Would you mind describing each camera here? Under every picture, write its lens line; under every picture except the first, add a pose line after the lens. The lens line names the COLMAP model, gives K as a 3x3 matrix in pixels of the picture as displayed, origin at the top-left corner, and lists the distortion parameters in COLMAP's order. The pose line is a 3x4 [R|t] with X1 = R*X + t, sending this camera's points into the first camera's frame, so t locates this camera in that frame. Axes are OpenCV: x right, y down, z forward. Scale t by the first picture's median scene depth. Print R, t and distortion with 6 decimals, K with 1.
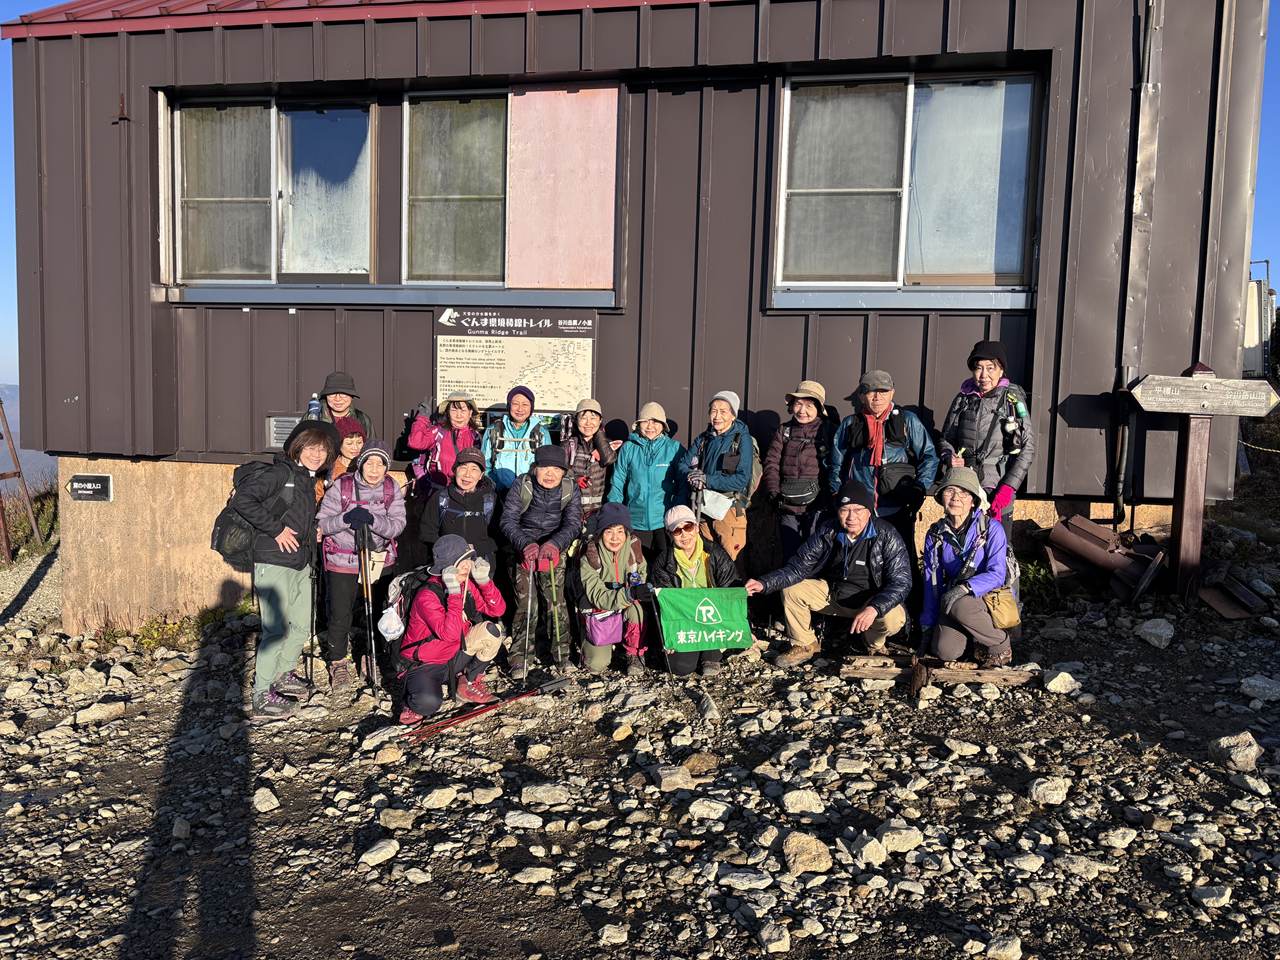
lens RADIAL K [[954.0, 0, 640.0], [0, 954.0, 480.0], [0, 0, 1]] dist [0.050201, -0.006724]
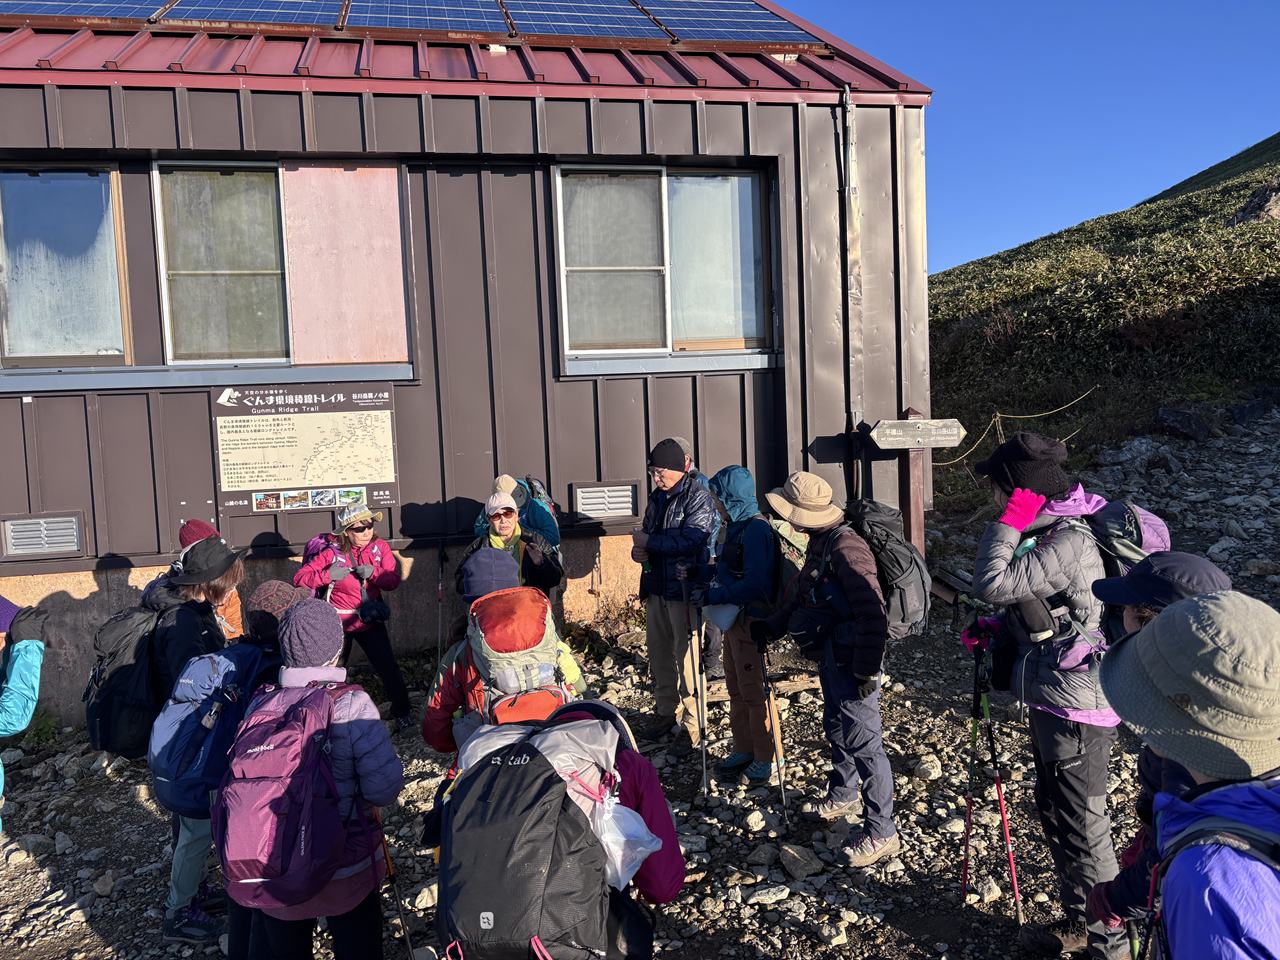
lens RADIAL K [[981.6, 0, 563.3], [0, 981.6, 473.2], [0, 0, 1]] dist [0.103453, -0.169667]
pose [[0.923925, -0.092146, 0.371312, -0.283472], [0.097873, 0.995193, 0.003434, -0.070568], [-0.369844, 0.033169, 0.928502, -0.035984]]
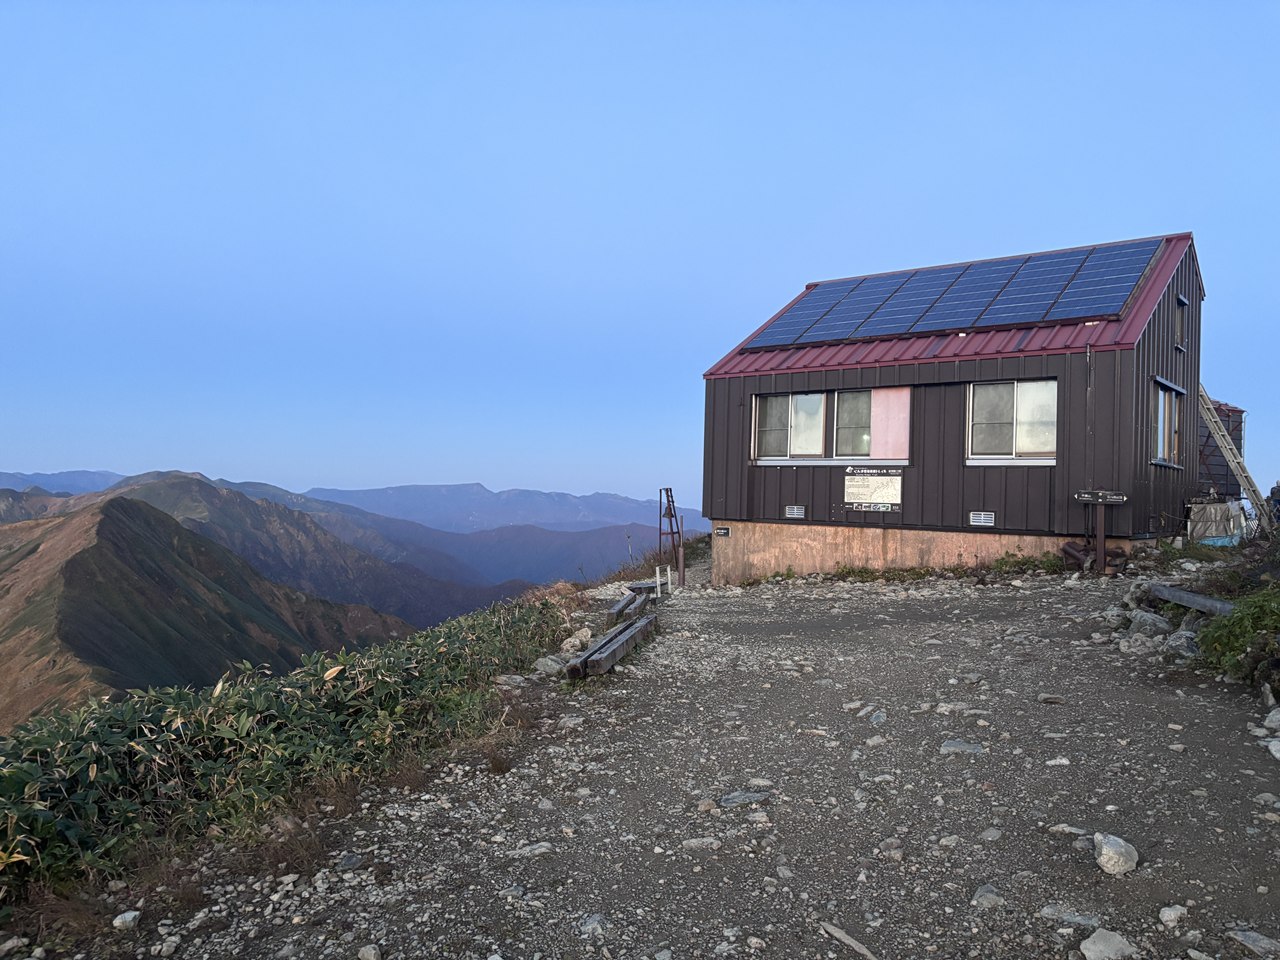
lens RADIAL K [[954.0, 0, 640.0], [0, 954.0, 480.0], [0, 0, 1]] dist [0.050201, -0.006724]
pose [[0.892058, -0.015507, -0.451656, 0.542804], [-0.025793, 0.996035, -0.085140, 0.117731], [0.451185, 0.087599, 0.888121, -1.840680]]
